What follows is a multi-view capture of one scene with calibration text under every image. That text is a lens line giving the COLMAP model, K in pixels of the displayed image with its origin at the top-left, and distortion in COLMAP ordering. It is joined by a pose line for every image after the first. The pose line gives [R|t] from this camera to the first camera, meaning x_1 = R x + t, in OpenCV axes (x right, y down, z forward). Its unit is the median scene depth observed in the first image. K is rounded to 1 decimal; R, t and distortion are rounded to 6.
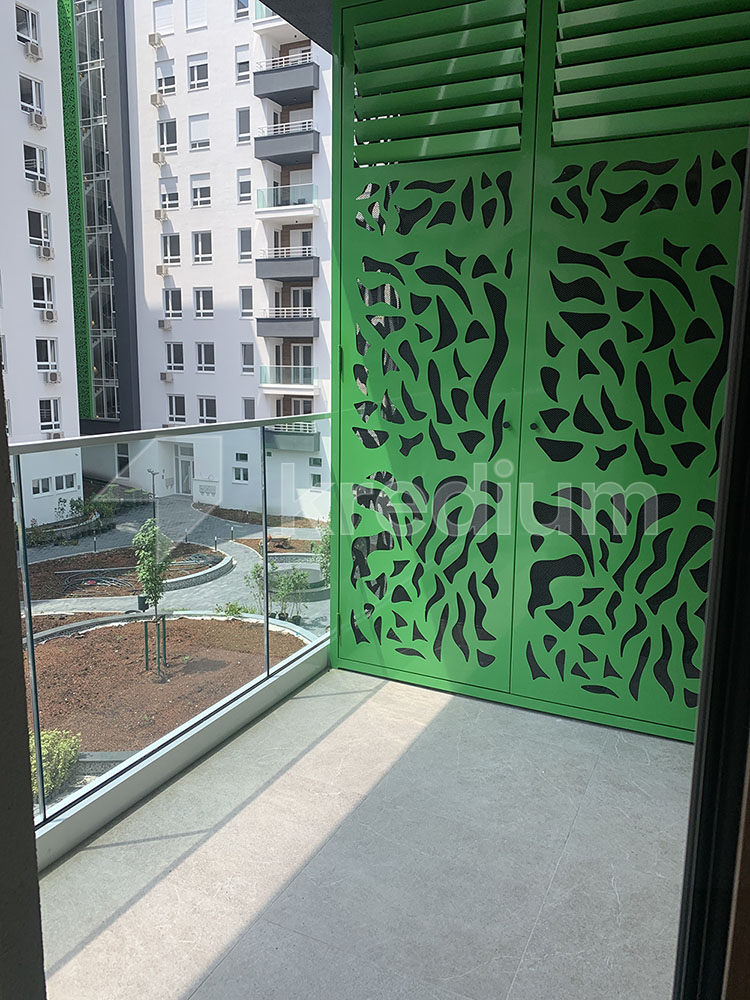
lens RADIAL K [[758.7, 0, 375.0], [0, 758.7, 500.0], [0, 0, 1]] dist [-0.005681, 0.000628]
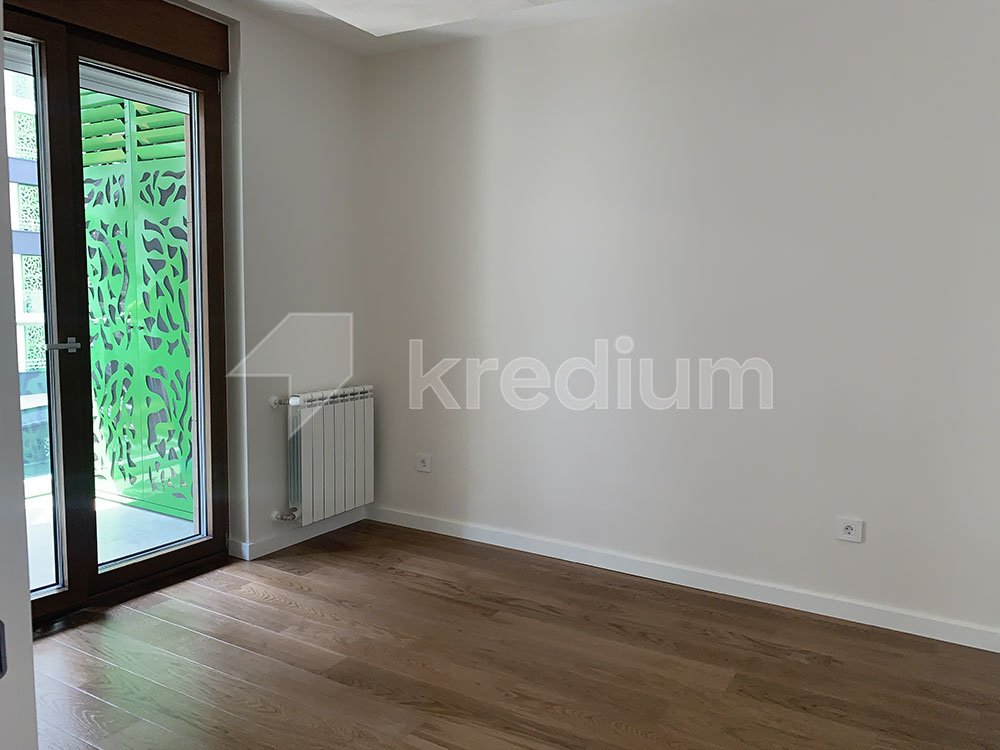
lens RADIAL K [[751.5, 0, 500.0], [0, 751.5, 375.0], [0, 0, 1]] dist [0.004942, 0.003118]
pose [[0.996900, 0.018766, -0.076407, 0.651132], [-0.024955, 0.996411, -0.080880, 0.066818], [0.074615, 0.082536, 0.993791, -0.311126]]
